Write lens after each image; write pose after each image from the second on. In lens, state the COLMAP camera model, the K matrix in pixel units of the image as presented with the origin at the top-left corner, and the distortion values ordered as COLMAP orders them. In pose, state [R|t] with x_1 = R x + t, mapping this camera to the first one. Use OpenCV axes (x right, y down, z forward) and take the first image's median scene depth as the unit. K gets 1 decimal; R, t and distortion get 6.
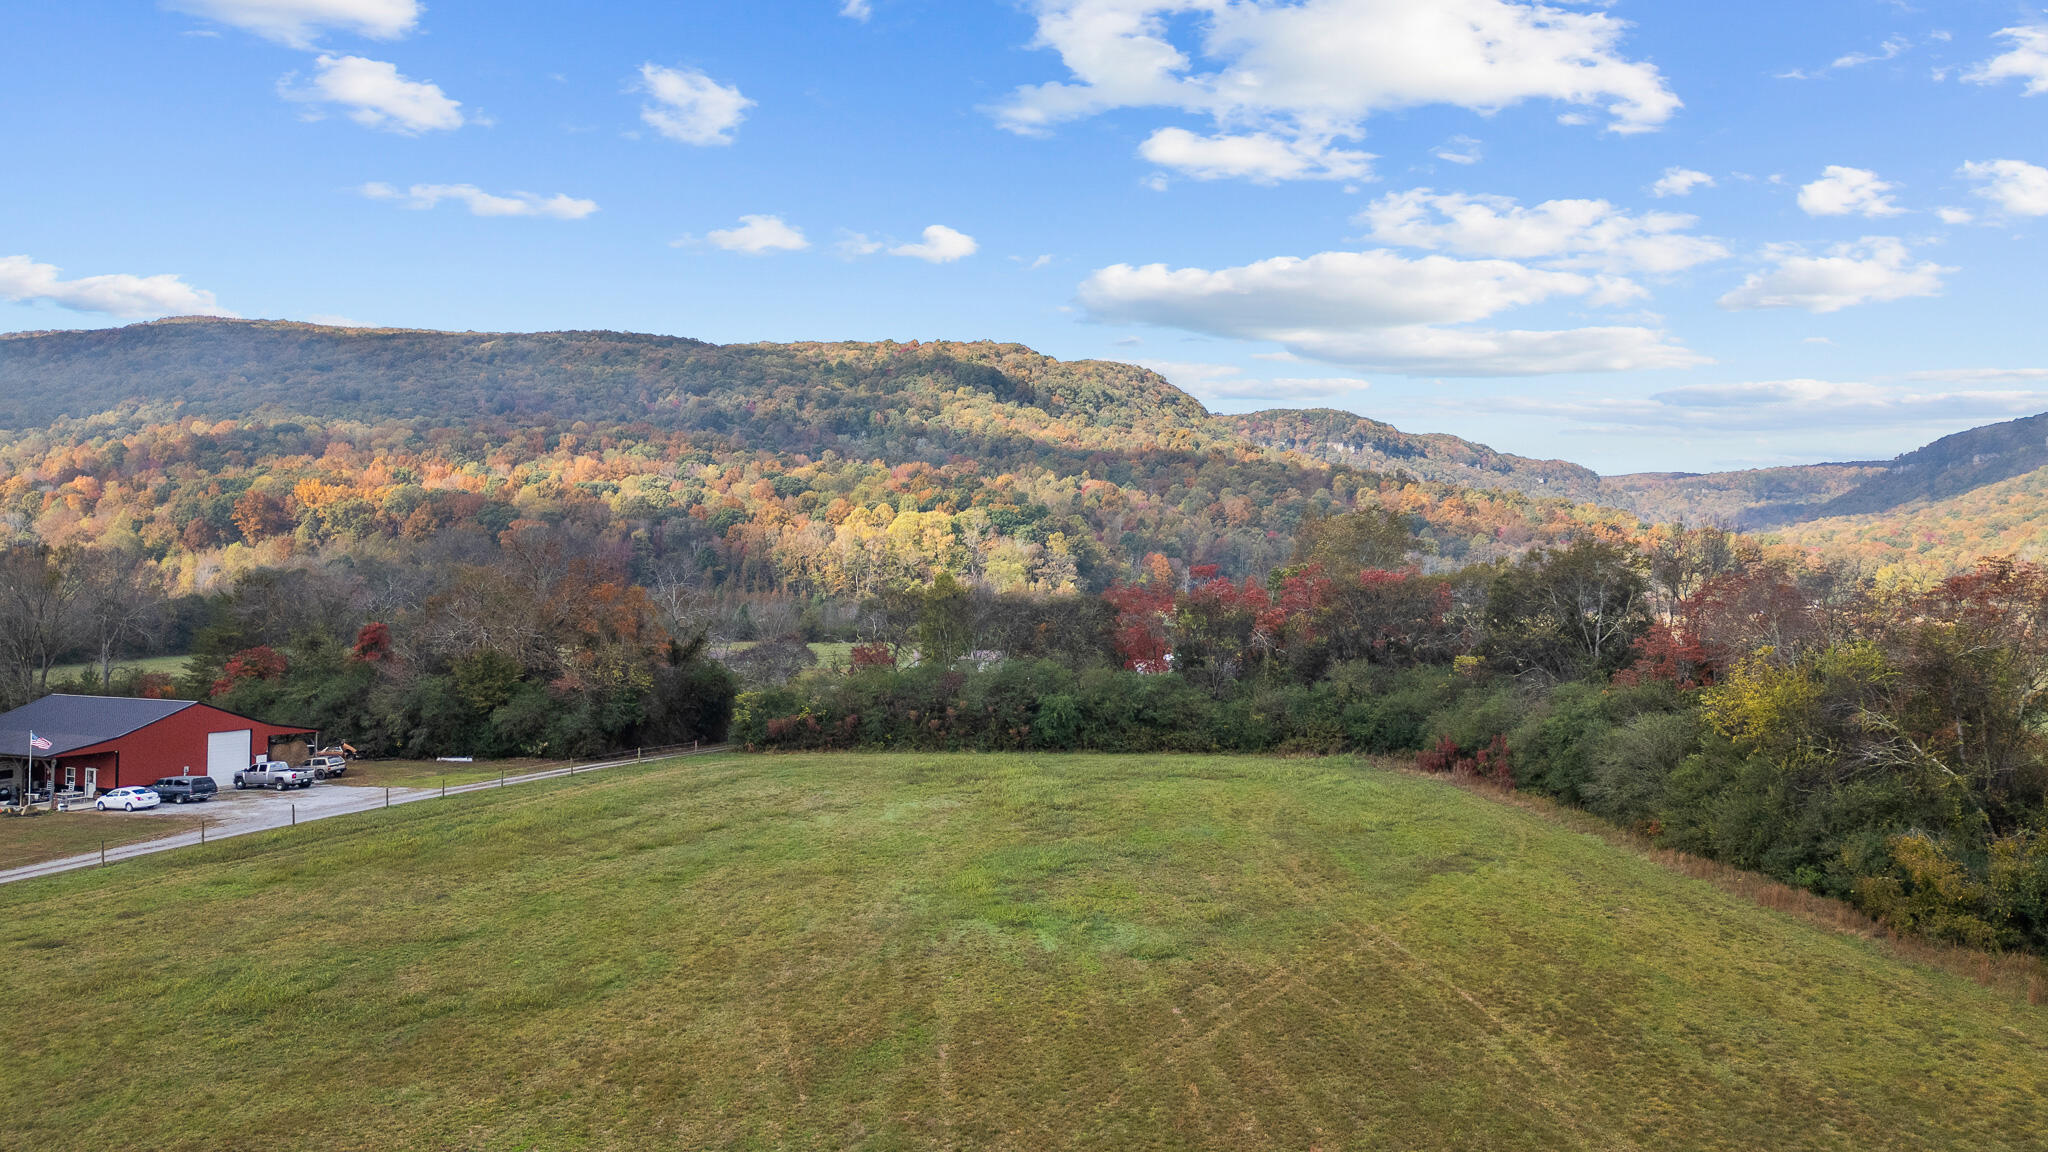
lens RADIAL K [[1463.8, 0, 1024.0], [0, 1463.8, 576.0], [0, 0, 1]] dist [0.067825, -0.055422]
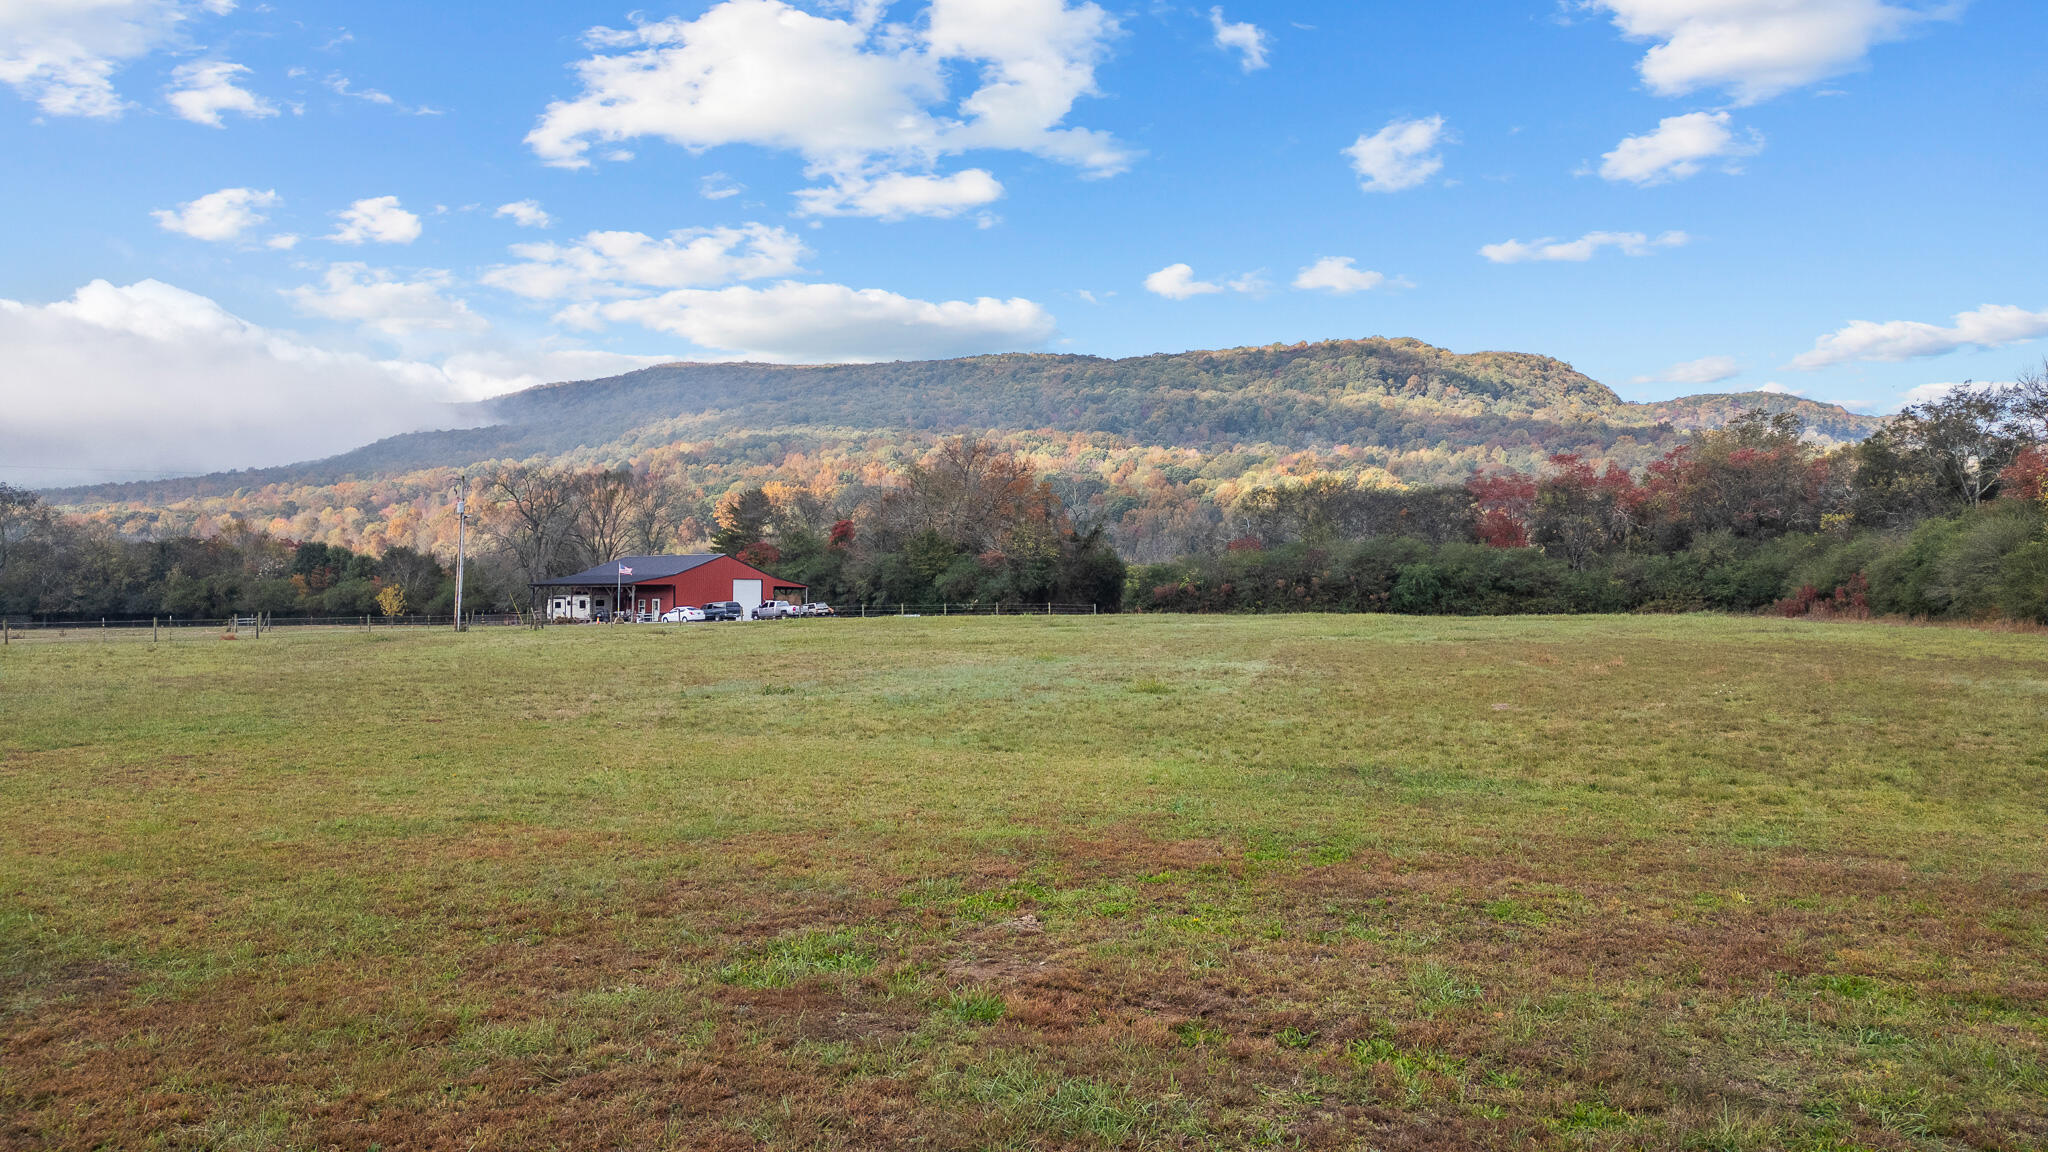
lens RADIAL K [[1409.2, 0, 1024.0], [0, 1409.2, 576.0], [0, 0, 1]] dist [0.171422, -0.309125]
pose [[0.963433, -0.012977, -0.267634, 0.025607], [0.012113, 0.999915, -0.004878, 0.091081], [0.267674, 0.001458, 0.963508, -0.108245]]
